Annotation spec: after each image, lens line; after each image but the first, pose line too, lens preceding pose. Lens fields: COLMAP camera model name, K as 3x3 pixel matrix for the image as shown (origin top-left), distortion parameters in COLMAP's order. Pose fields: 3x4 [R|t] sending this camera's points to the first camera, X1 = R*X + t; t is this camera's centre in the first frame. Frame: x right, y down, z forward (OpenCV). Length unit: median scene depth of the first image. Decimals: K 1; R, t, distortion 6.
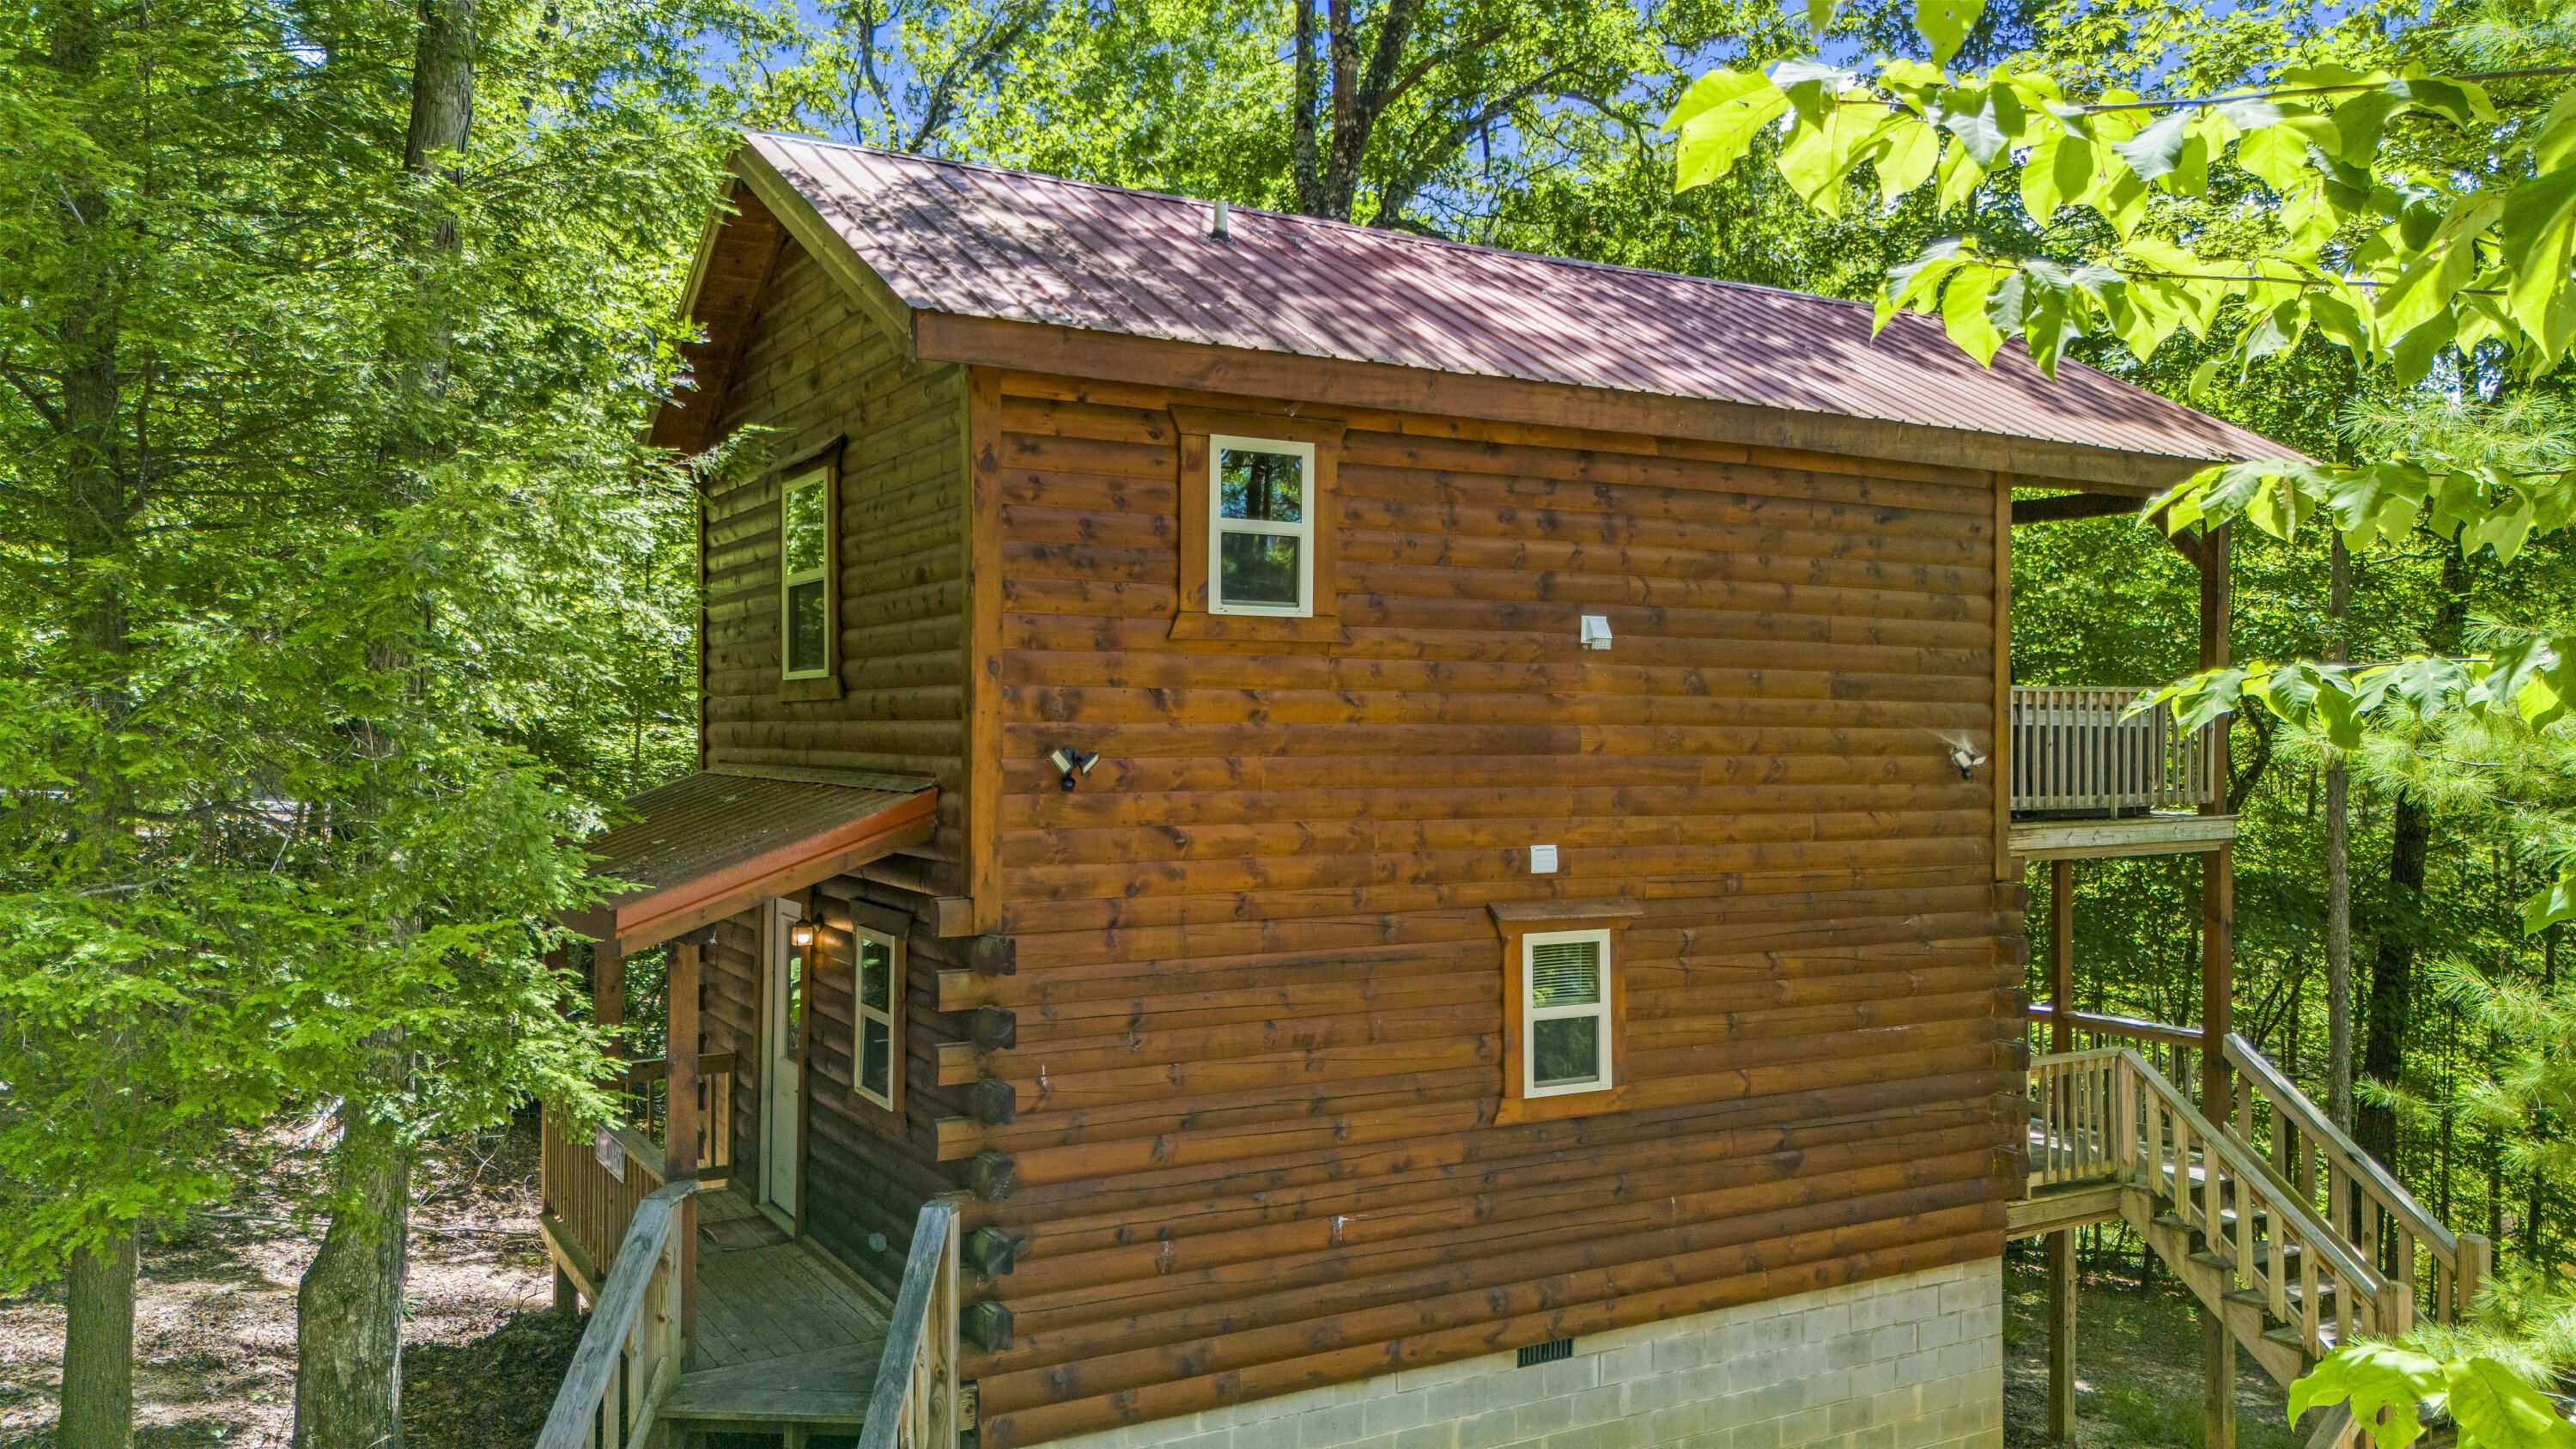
lens RADIAL K [[1872.2, 0, 1295.5], [0, 1872.2, 702.7], [0, 0, 1]] dist [0.042806, -0.003753]
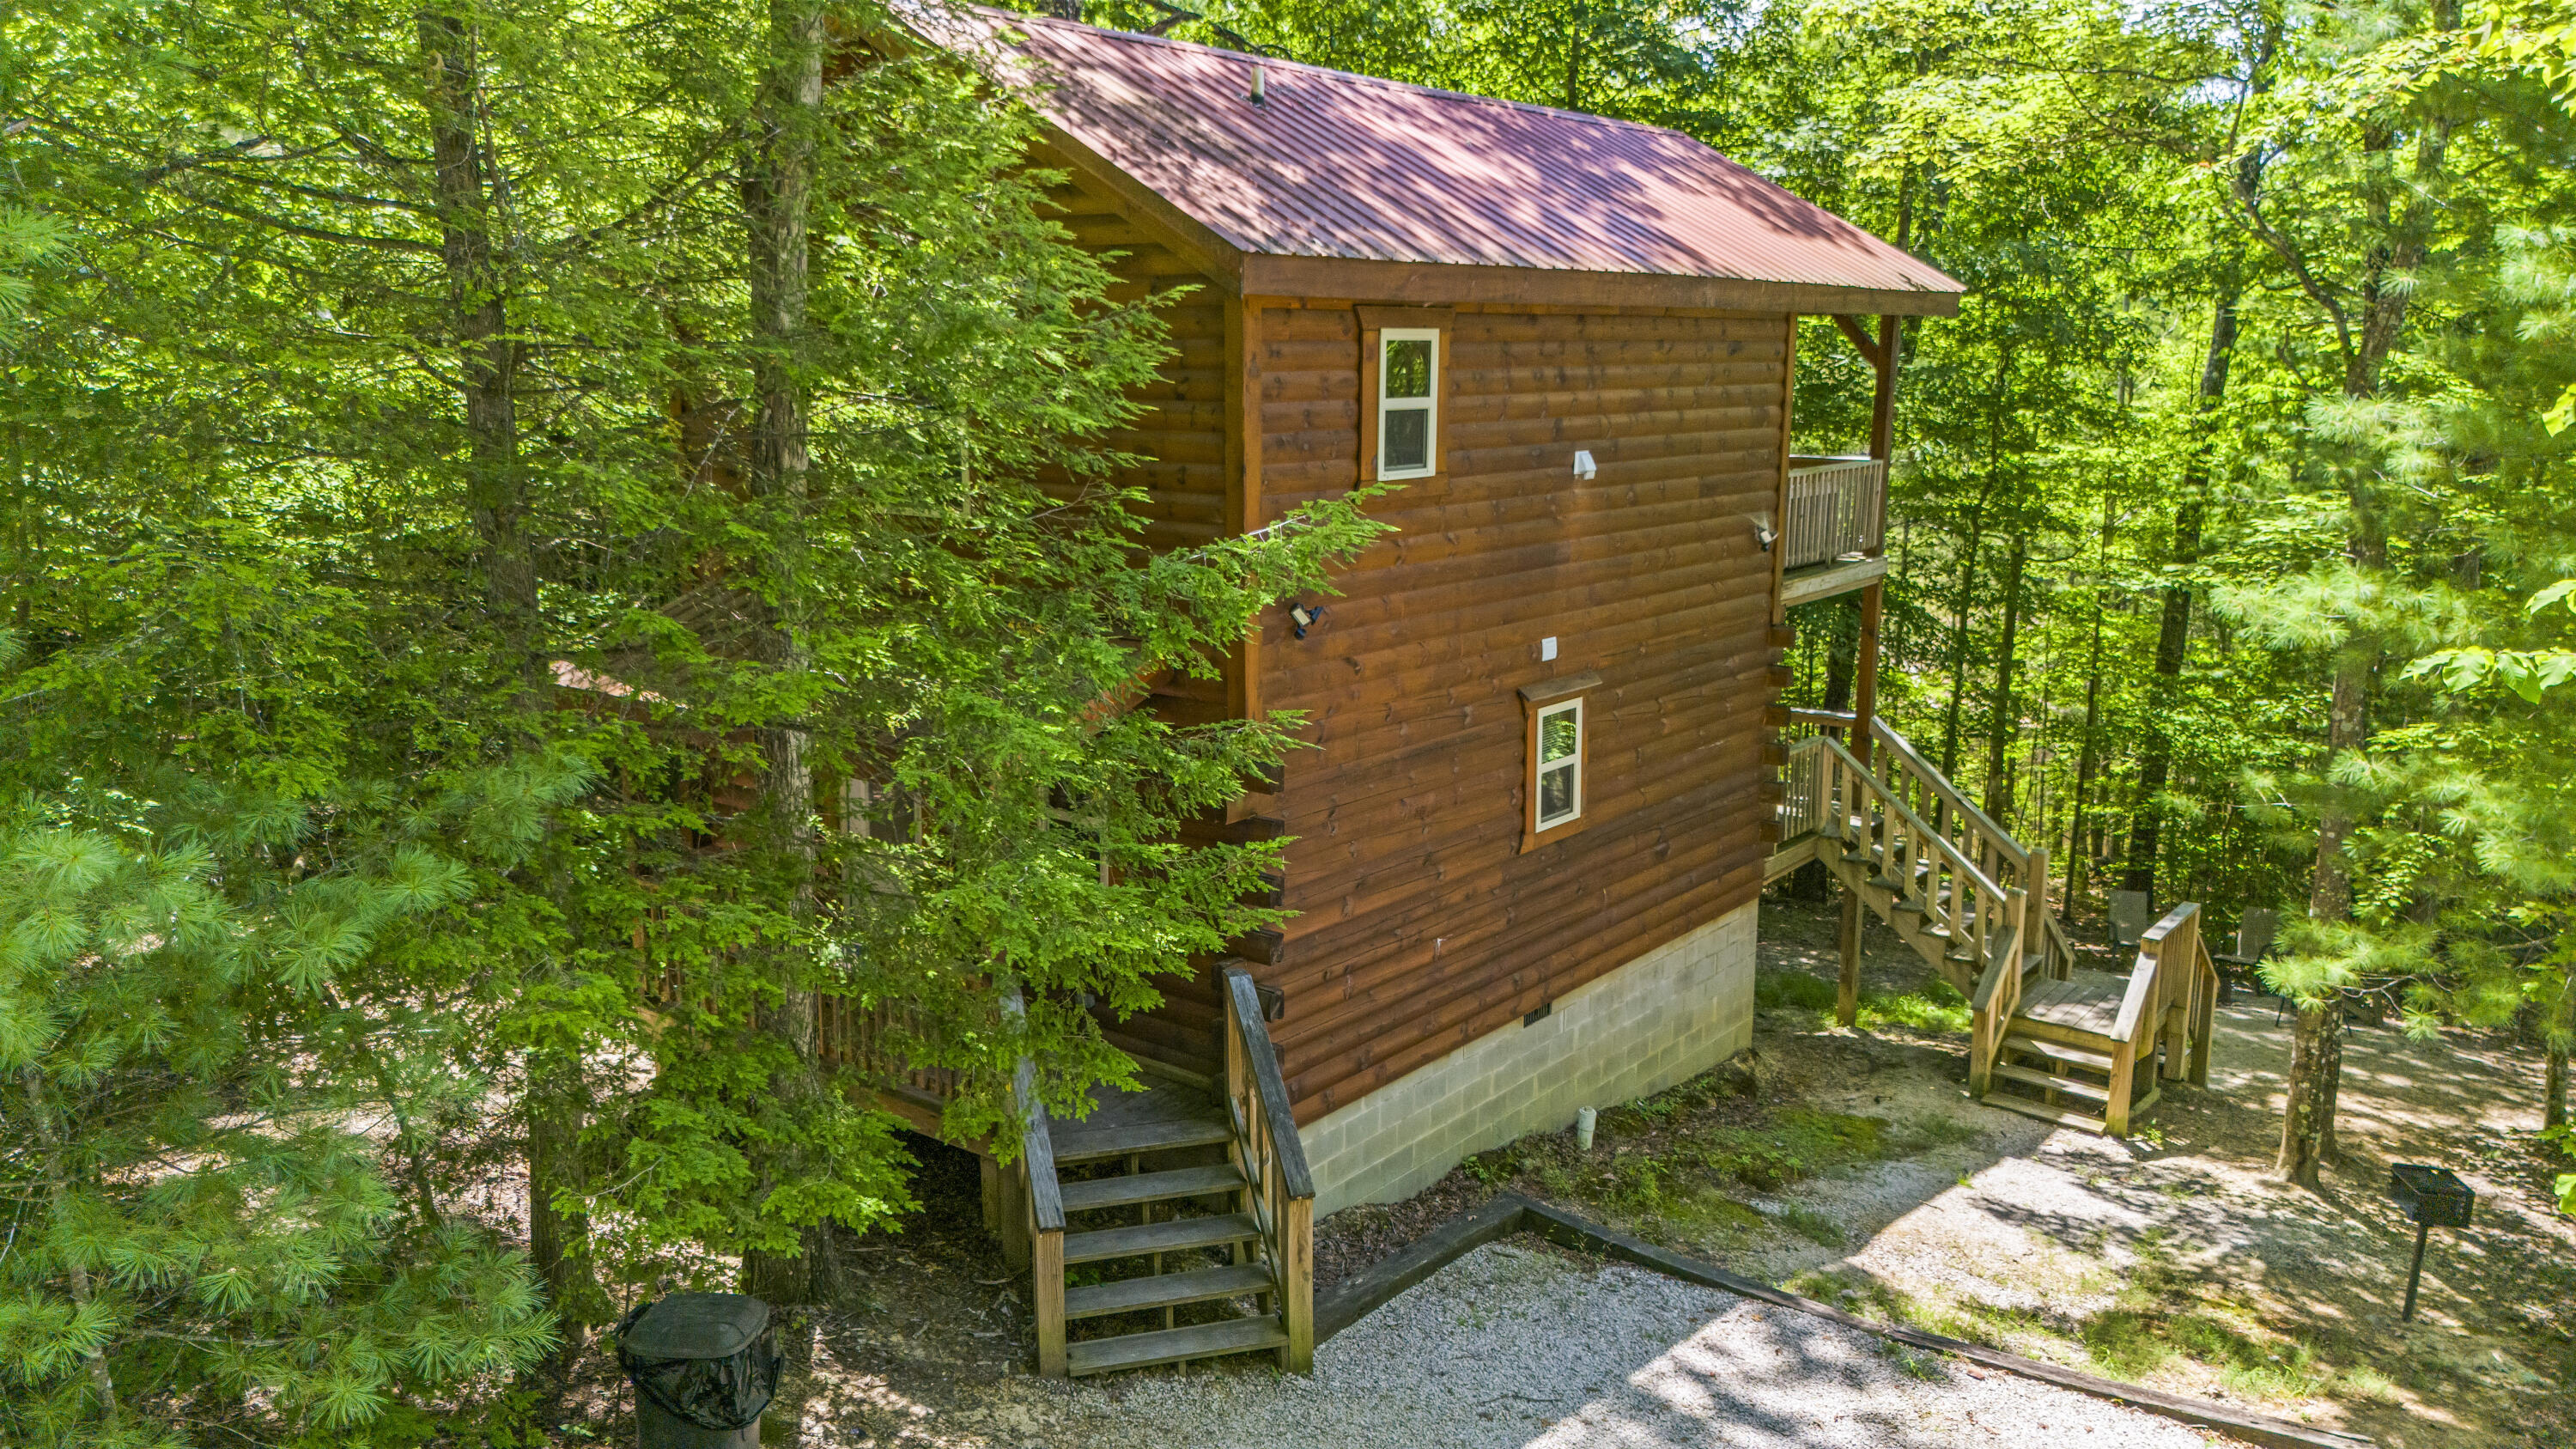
lens RADIAL K [[1872.2, 0, 1289.2], [0, 1872.2, 728.6], [0, 0, 1]] dist [0.042806, -0.003753]
pose [[0.933876, -0.071505, 0.350375, -0.479918], [-0.006603, 0.976189, 0.216823, -0.137623], [-0.357536, -0.204800, 0.911167, -0.102788]]
